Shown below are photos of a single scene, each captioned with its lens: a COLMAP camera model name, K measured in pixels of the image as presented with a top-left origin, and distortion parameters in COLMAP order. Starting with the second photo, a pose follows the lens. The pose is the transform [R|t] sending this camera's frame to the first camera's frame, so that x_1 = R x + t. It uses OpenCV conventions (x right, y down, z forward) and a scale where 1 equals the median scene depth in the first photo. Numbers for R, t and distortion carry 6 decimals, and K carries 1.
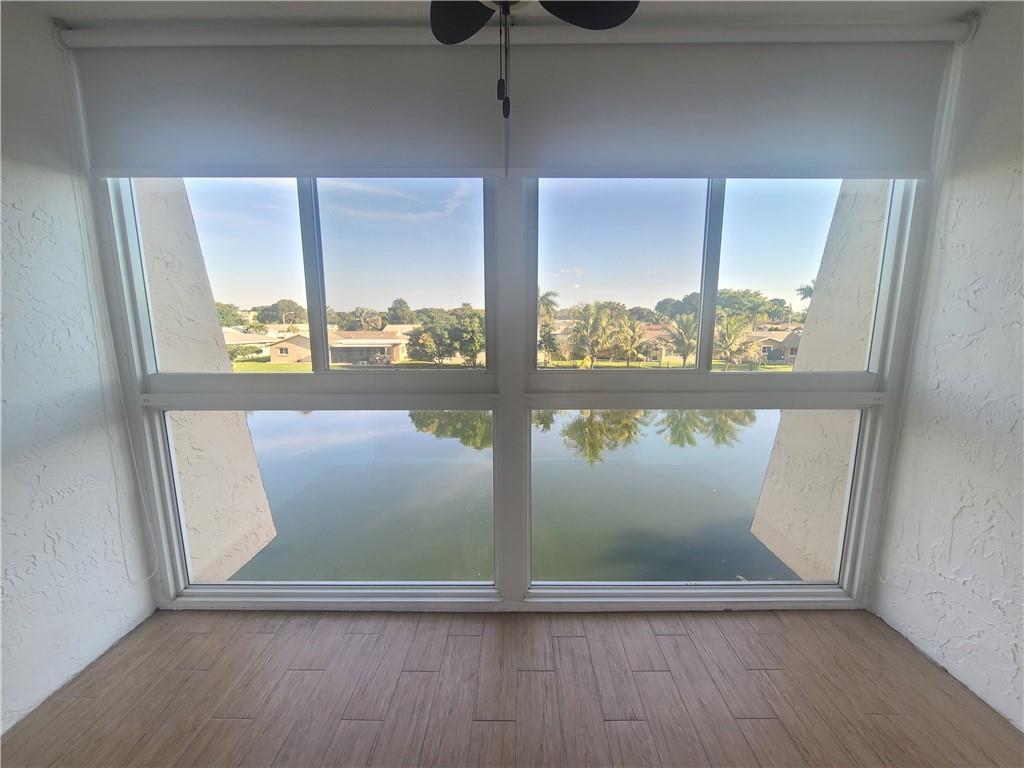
lens RADIAL K [[417.6, 0, 513.9], [0, 417.6, 384.6], [0, 0, 1]] dist [-0.001678, -0.000034]
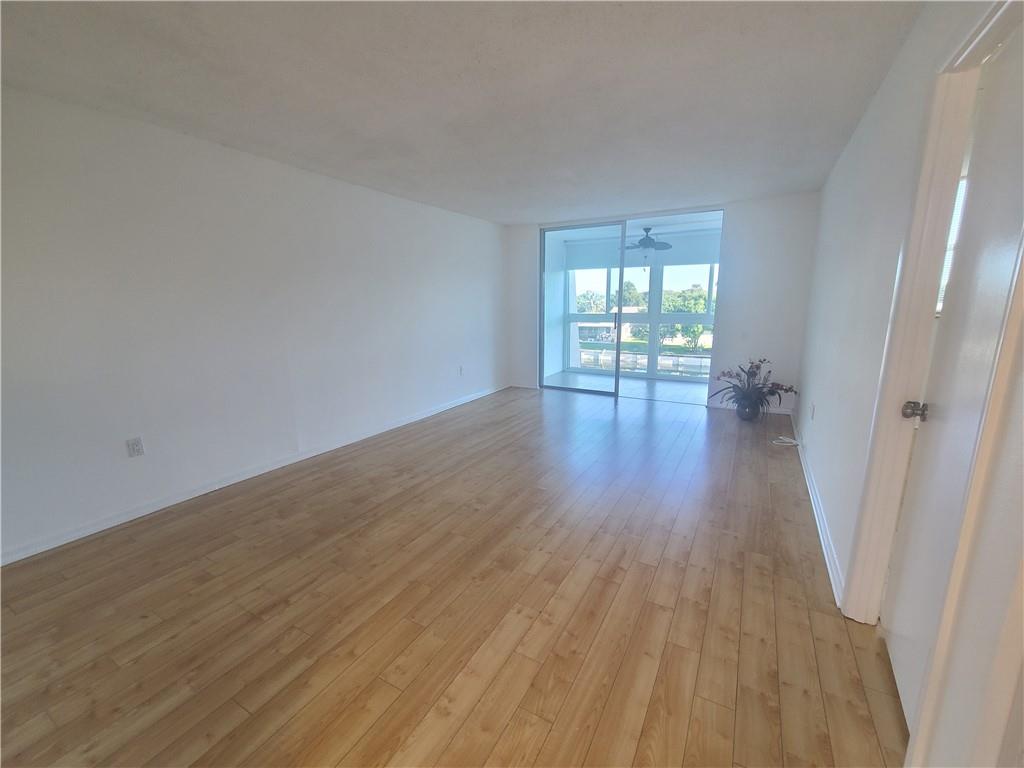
lens RADIAL K [[417.6, 0, 512.9], [0, 417.6, 384.6], [0, 0, 1]] dist [-0.001678, -0.000034]
pose [[0.865964, 0.092718, -0.491436, 0.892382], [-0.072440, 0.995555, 0.060182, 0.524822], [0.494832, -0.016515, 0.868832, -3.298932]]
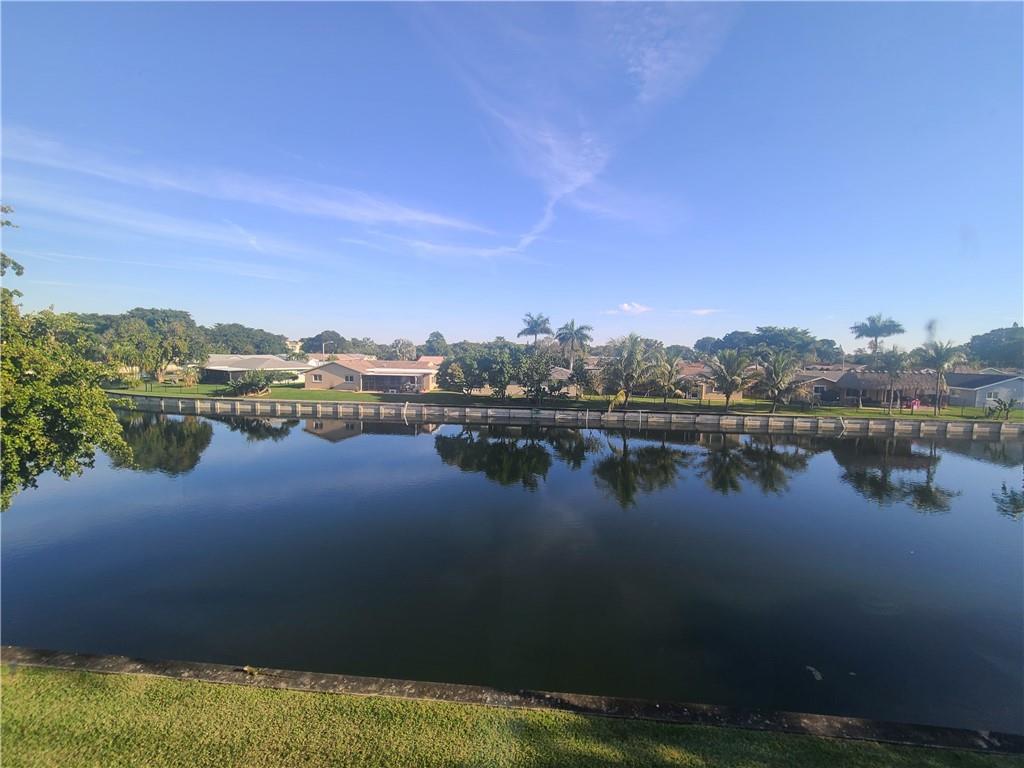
lens RADIAL K [[417.6, 0, 515.7], [0, 417.6, 385.3], [0, 0, 1]] dist [-0.001678, -0.000034]
pose [[0.996536, 0.027973, -0.078314, 0.306528], [-0.034429, 0.996010, -0.082330, 0.166537], [0.075698, 0.084741, 0.993523, 1.055335]]
